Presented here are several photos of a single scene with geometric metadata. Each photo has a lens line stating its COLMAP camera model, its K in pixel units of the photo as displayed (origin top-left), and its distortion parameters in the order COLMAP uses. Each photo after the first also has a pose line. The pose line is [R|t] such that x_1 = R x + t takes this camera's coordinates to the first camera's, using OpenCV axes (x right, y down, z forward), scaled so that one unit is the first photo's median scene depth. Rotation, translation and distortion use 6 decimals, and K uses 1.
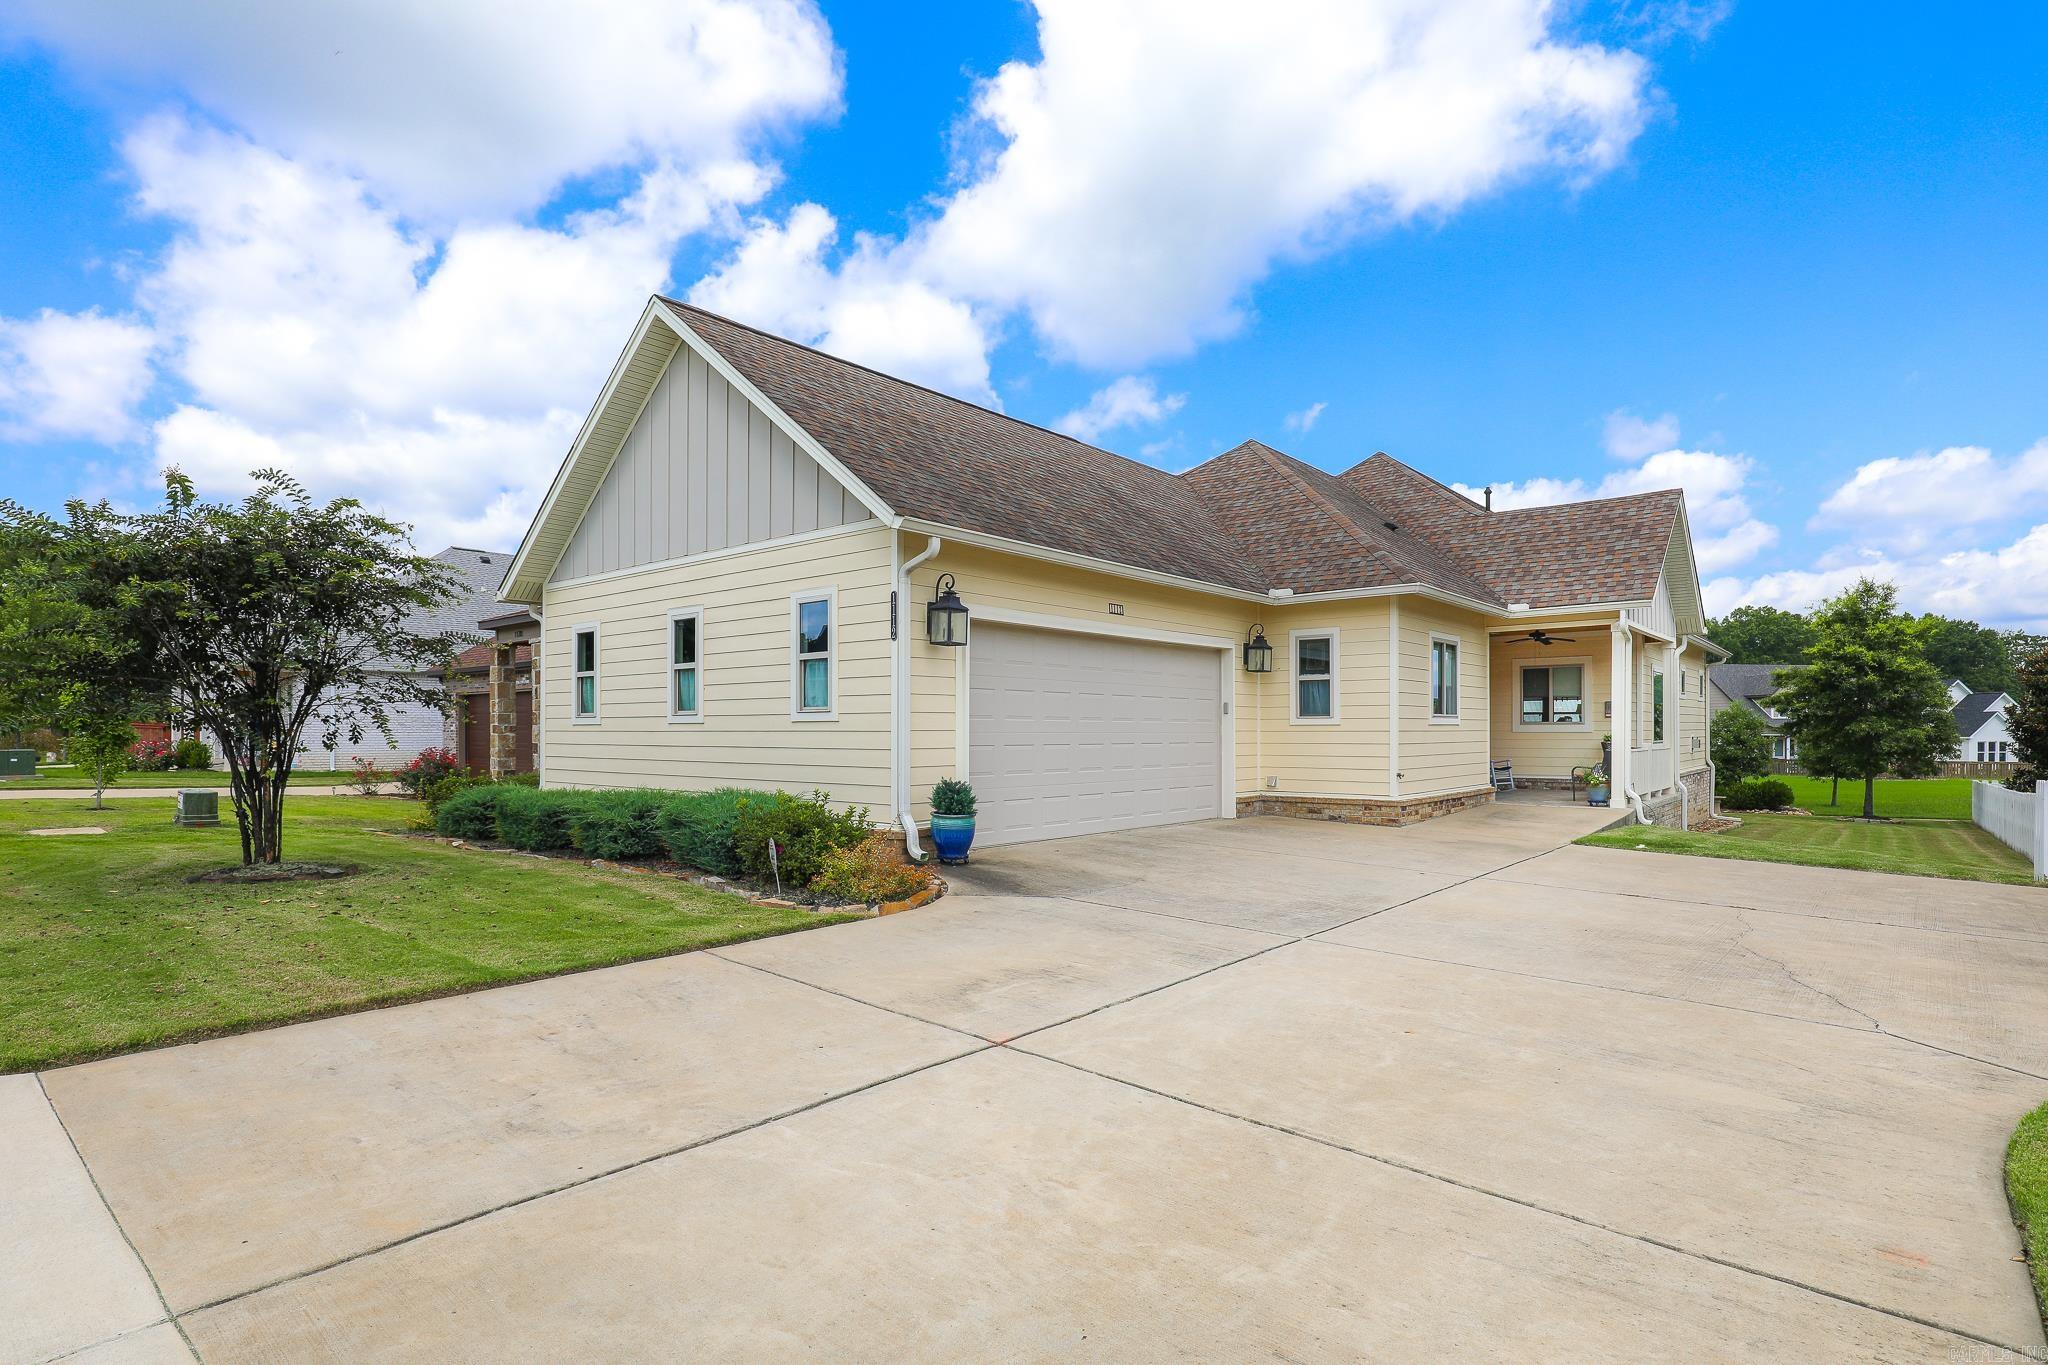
lens RADIAL K [[1039.4, 0, 1063.4], [0, 1039.4, 729.1], [0, 0, 1]] dist [-0.006620, -0.001052]
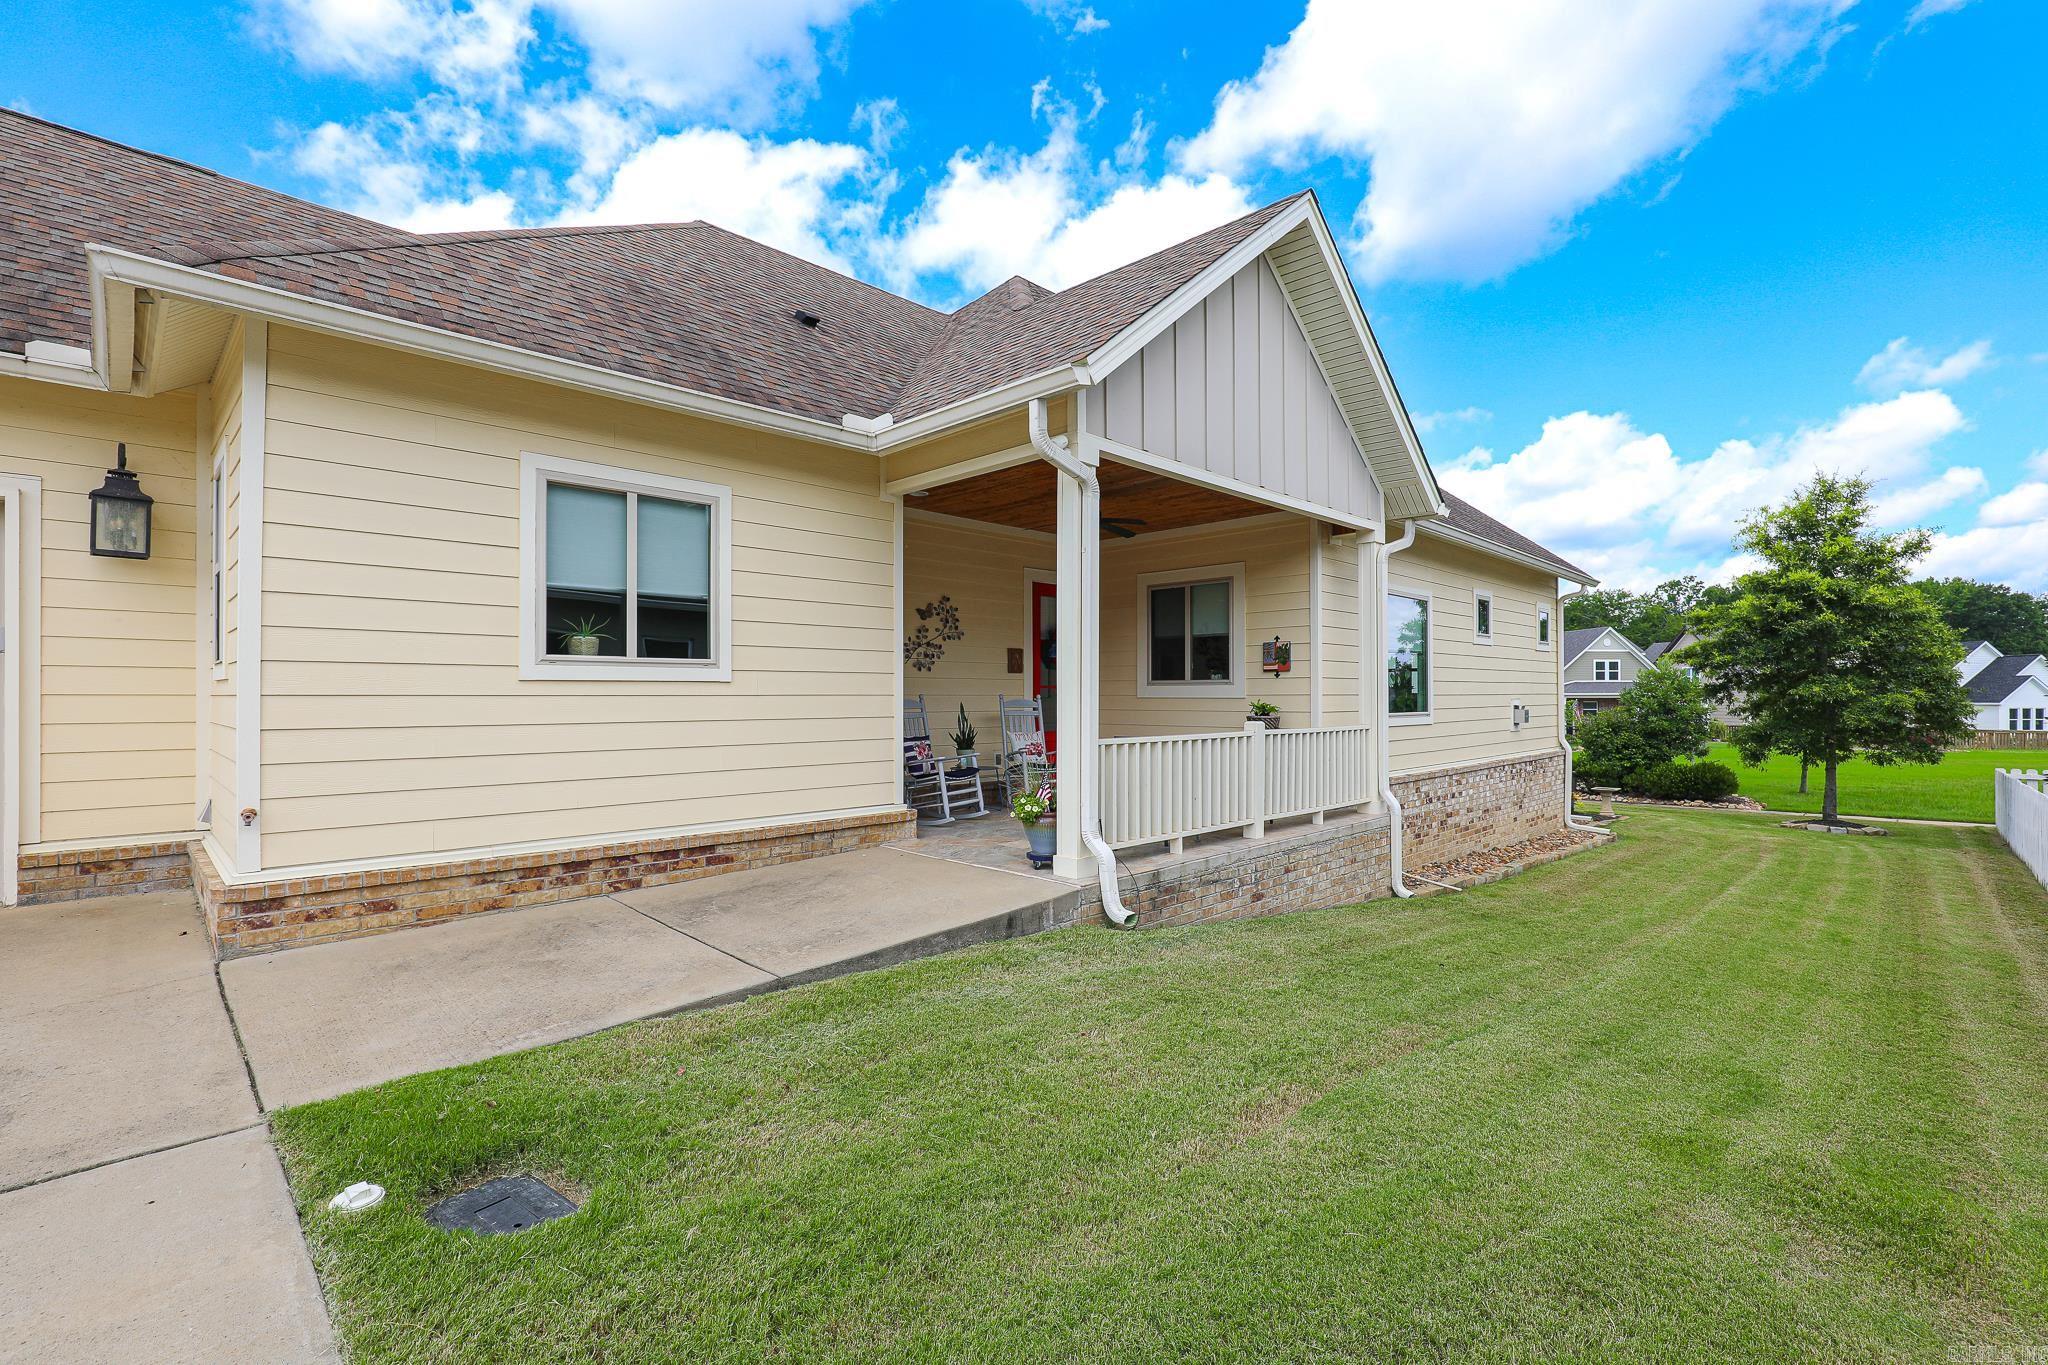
lens RADIAL K [[935.9, 0, 1019.2], [0, 935.9, 686.8], [0, 0, 1]] dist [-0.013707, 0.004365]
pose [[0.995501, -0.000058, -0.094755, 0.298763], [-0.000685, 0.999969, -0.007802, 0.000661], [0.094752, 0.007832, 0.995470, 0.332551]]
